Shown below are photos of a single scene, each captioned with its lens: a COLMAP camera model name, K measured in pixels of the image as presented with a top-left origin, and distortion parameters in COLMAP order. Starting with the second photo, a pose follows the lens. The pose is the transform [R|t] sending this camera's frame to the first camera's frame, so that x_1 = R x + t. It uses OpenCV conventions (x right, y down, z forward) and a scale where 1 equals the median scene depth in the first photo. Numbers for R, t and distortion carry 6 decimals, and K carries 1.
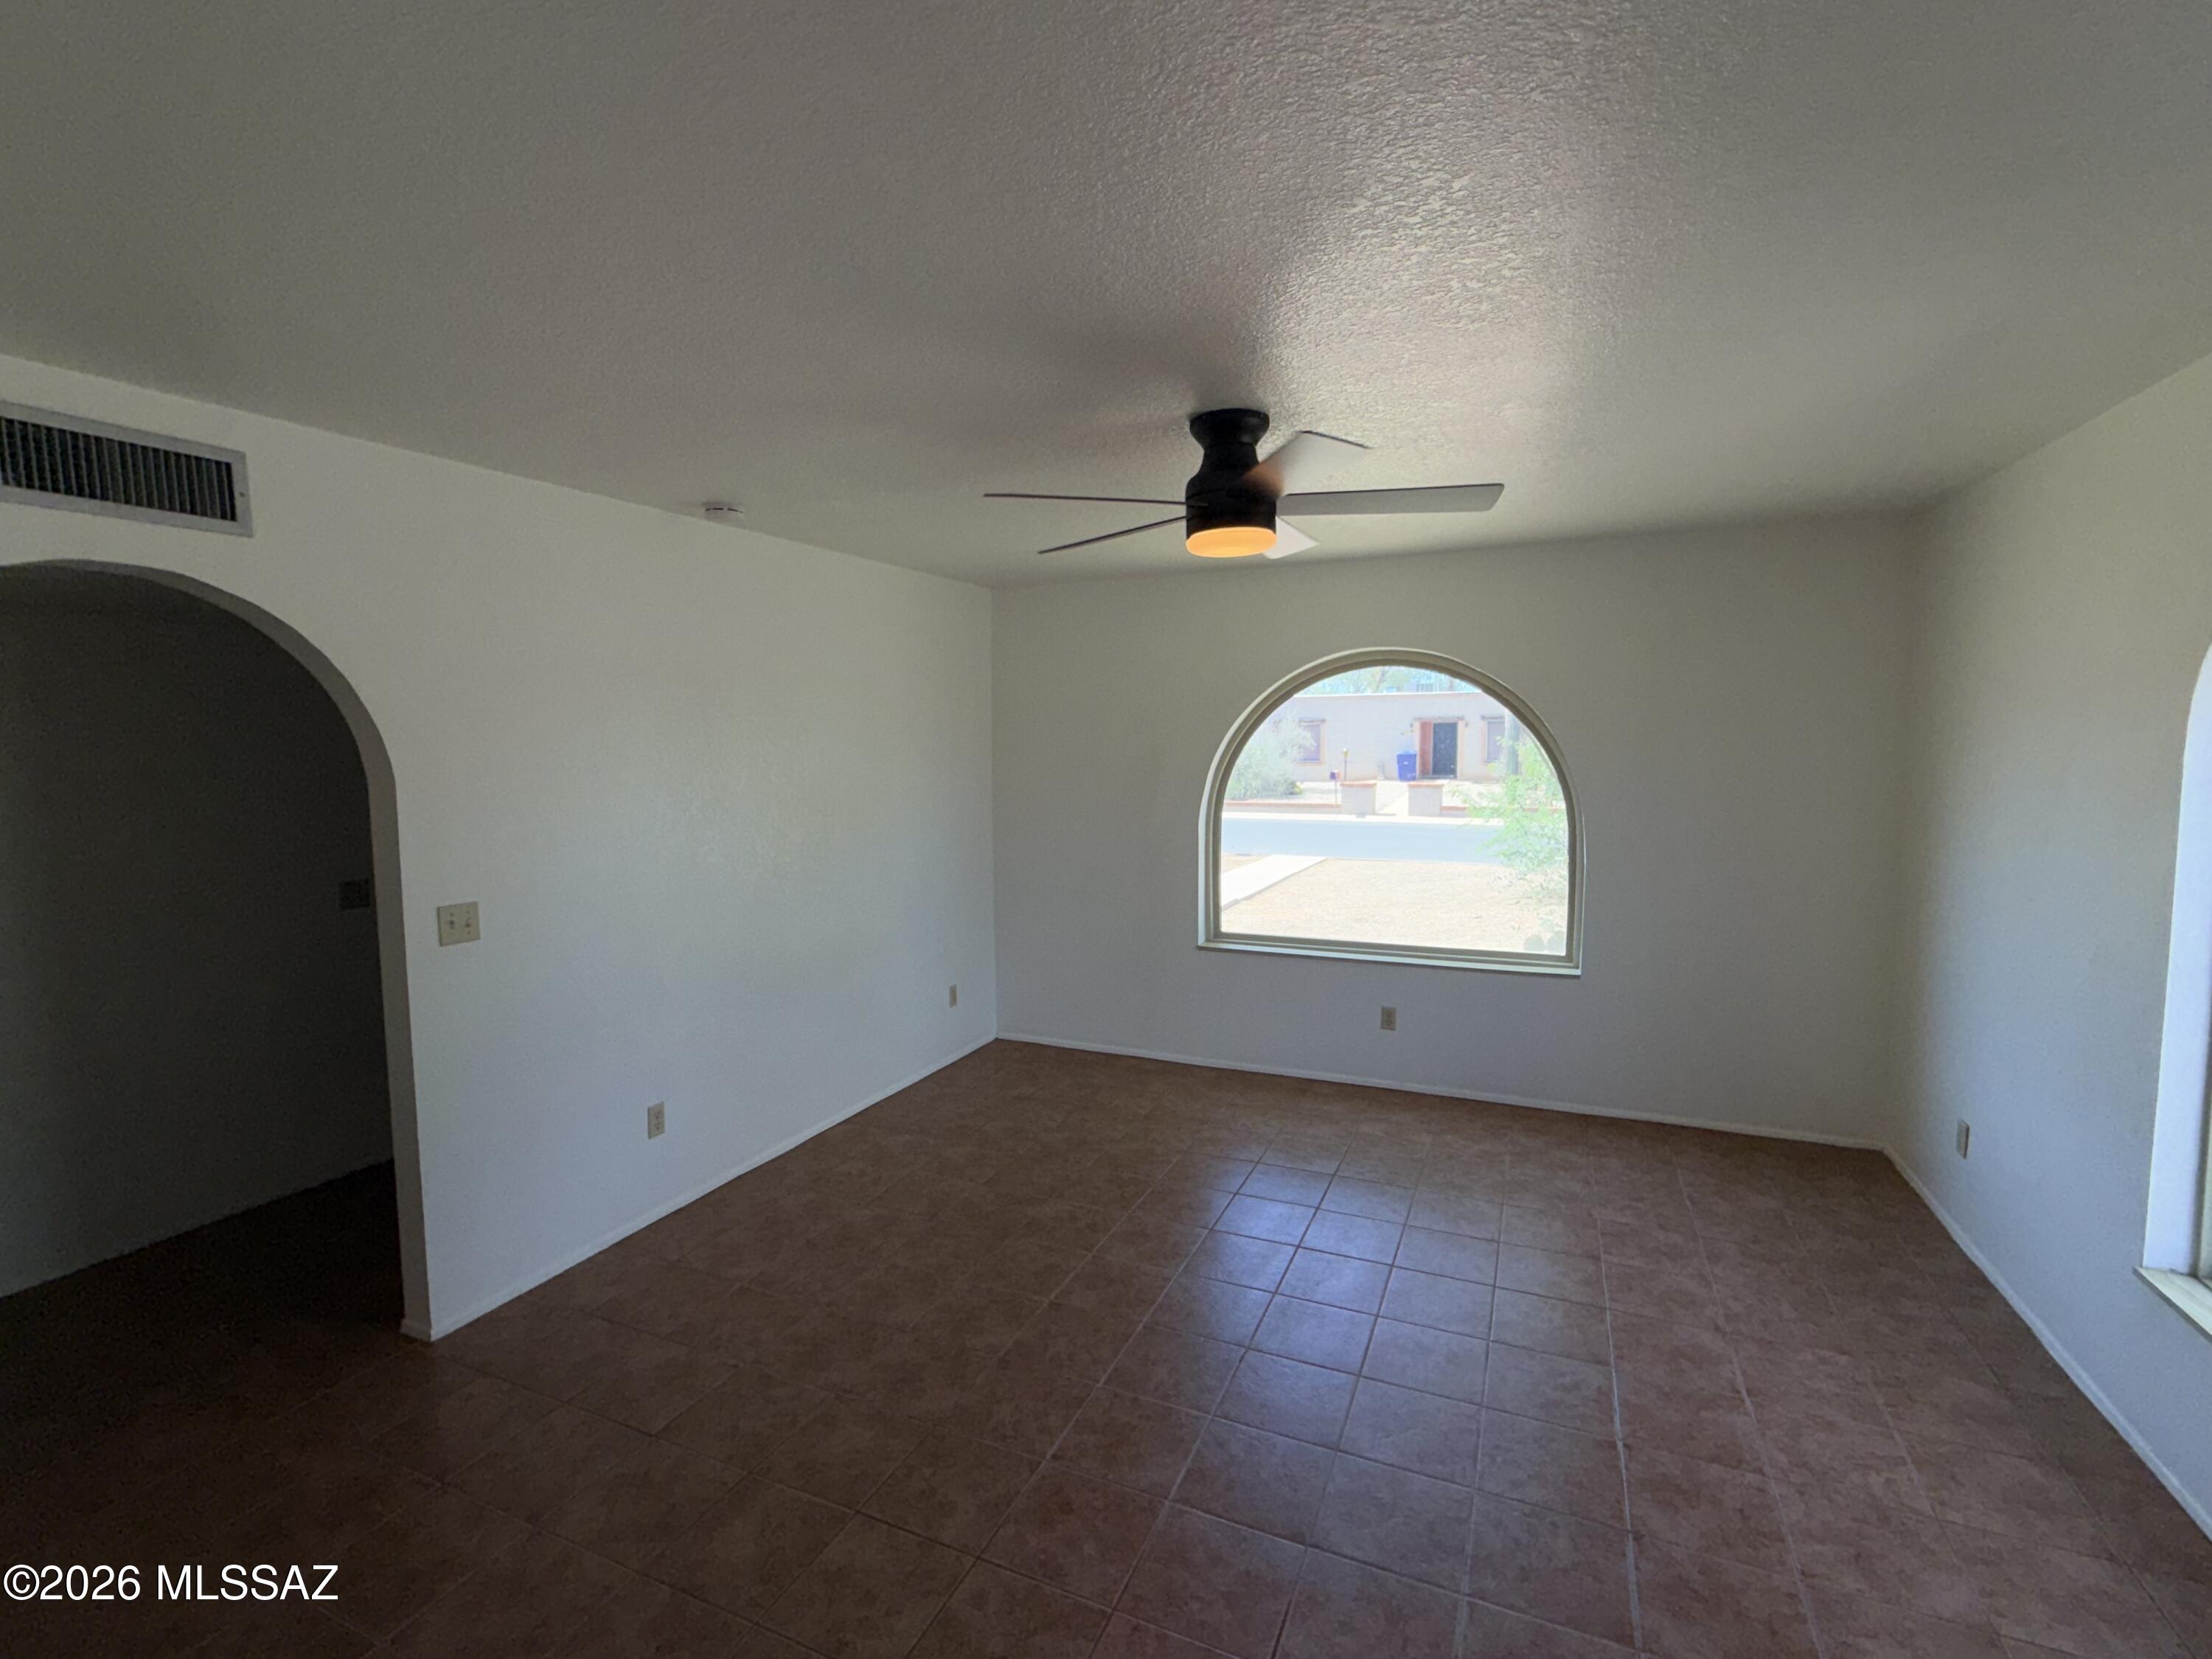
lens RADIAL K [[993.8, 0, 1106.0], [0, 993.8, 829.5], [0, 0, 1]] dist [-0.013073, 0.000358]
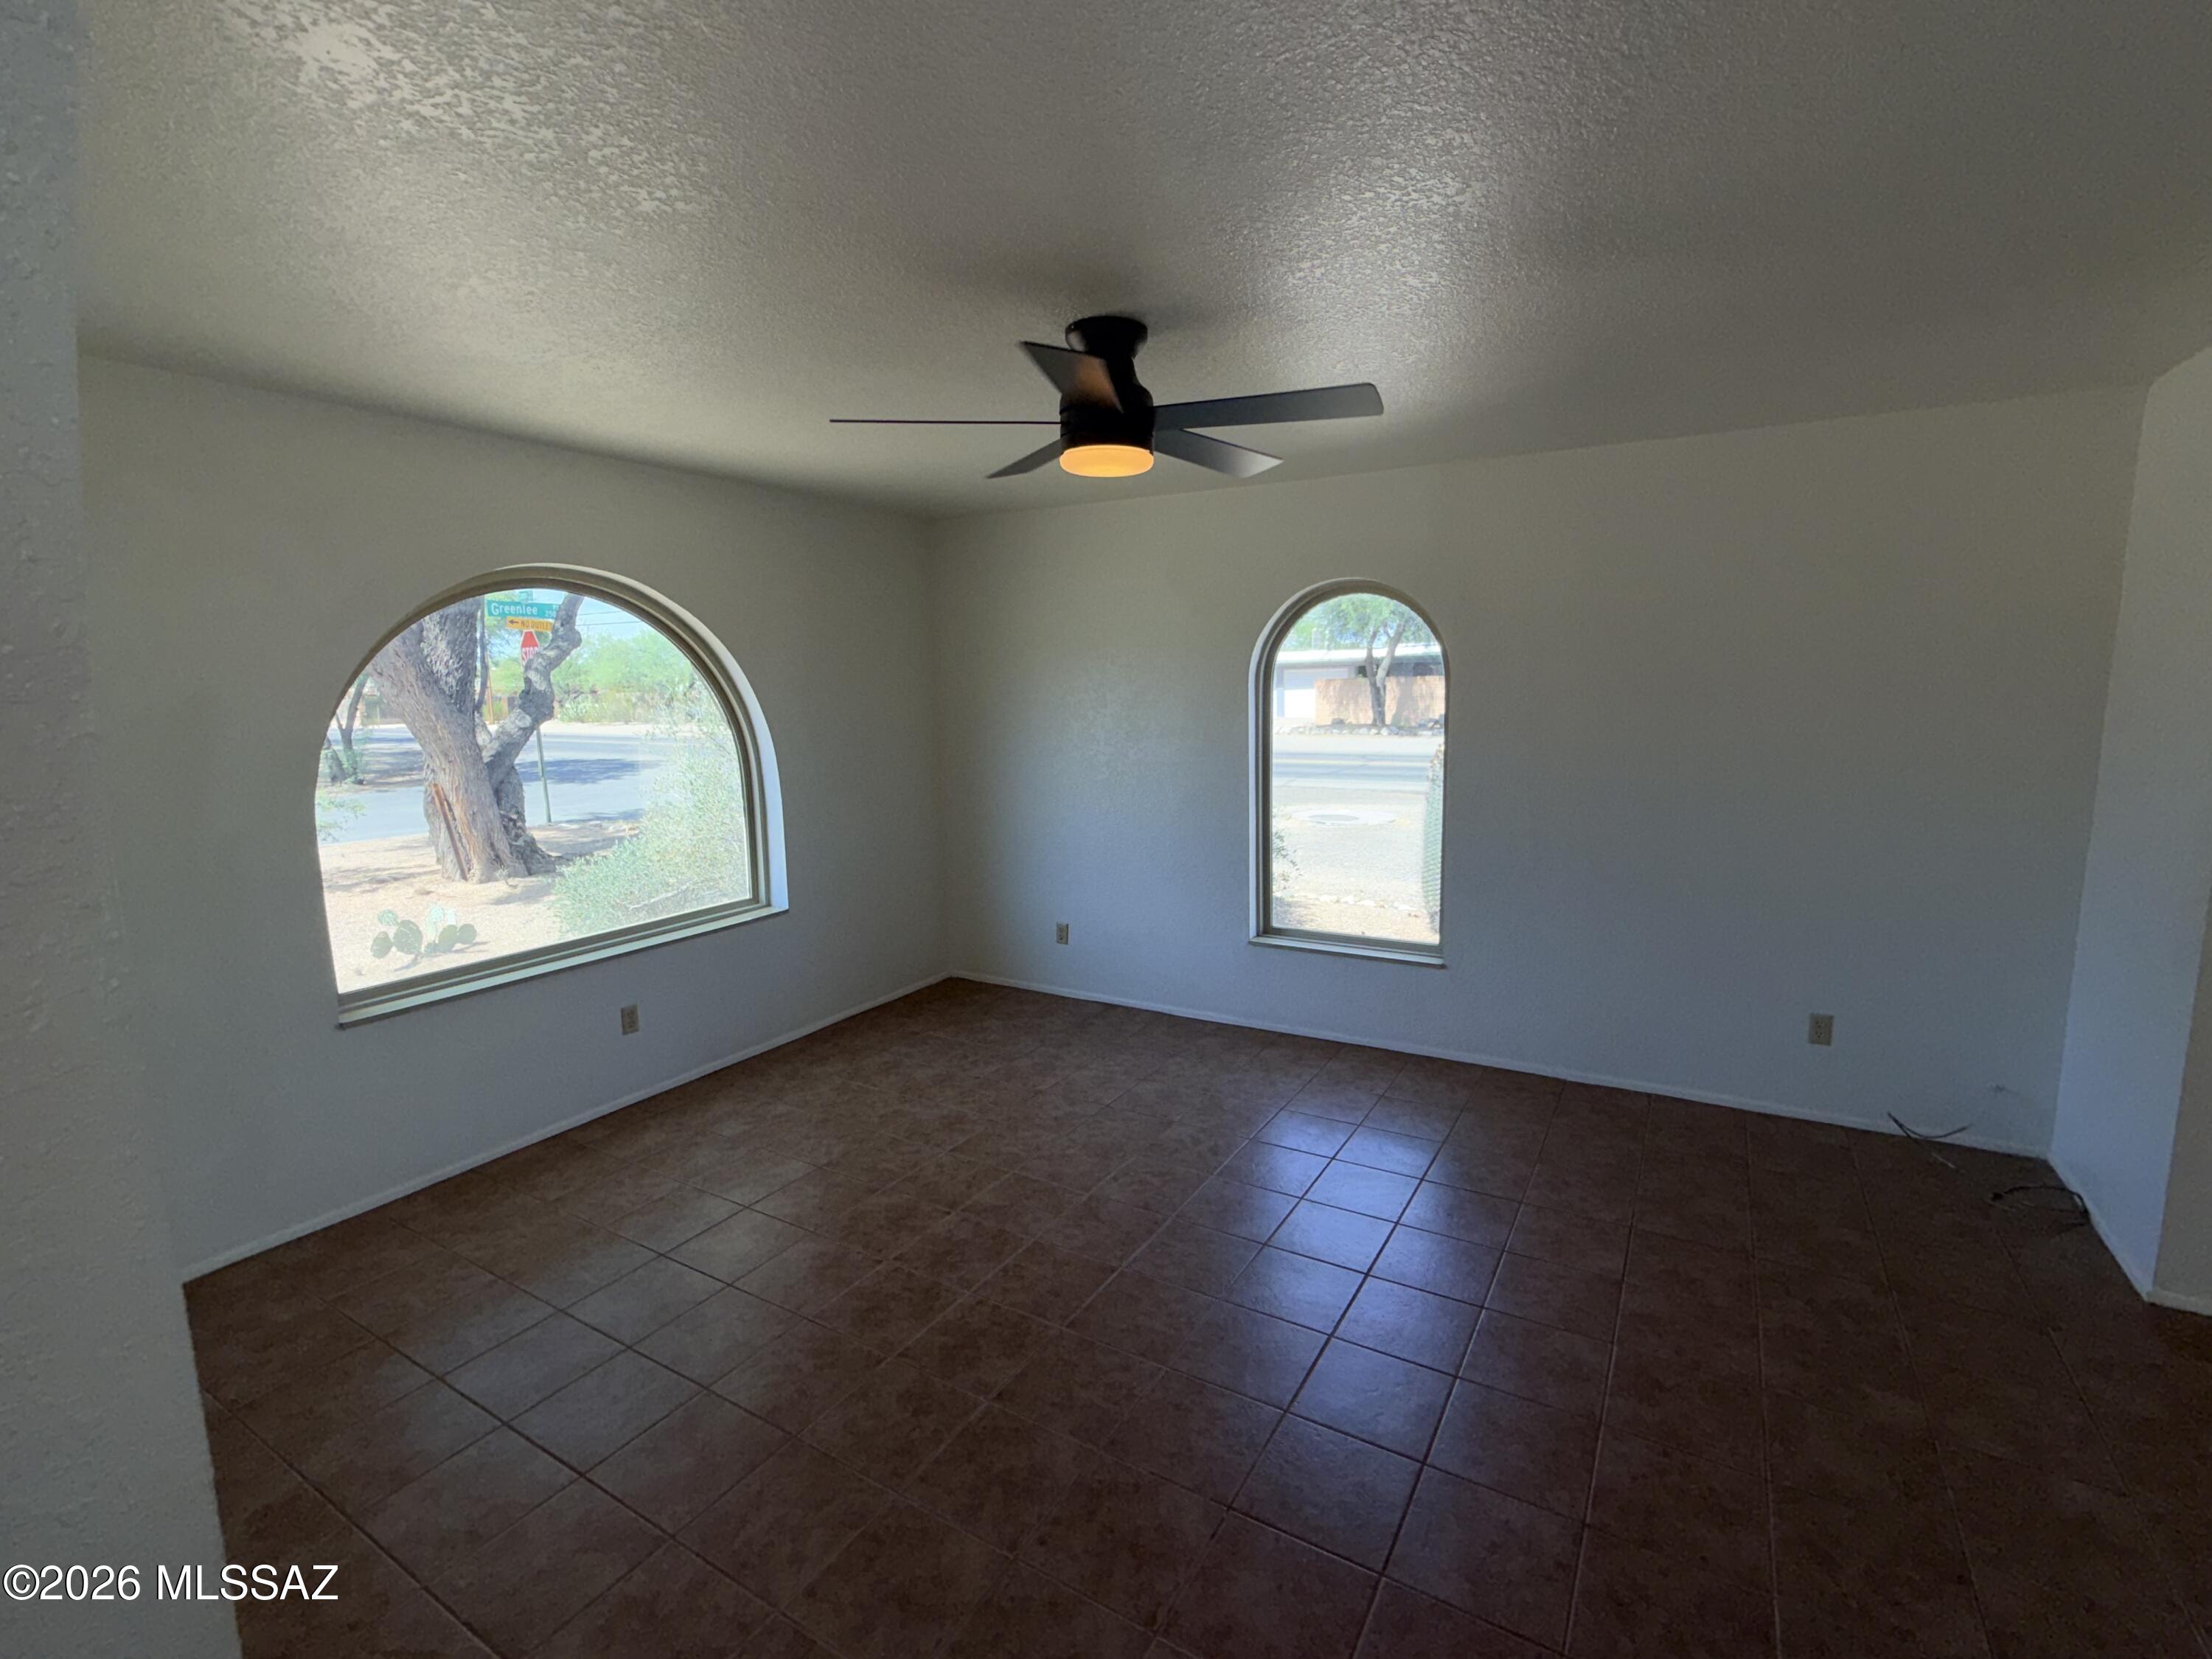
lens RADIAL K [[993.8, 0, 1106.0], [0, 993.8, 829.5], [0, 0, 1]] dist [-0.013073, 0.000358]
pose [[0.158647, -0.146677, 0.976380, -0.518875], [0.120510, 0.984387, 0.128298, -0.028216], [-0.979953, 0.097309, 0.173846, 0.539425]]
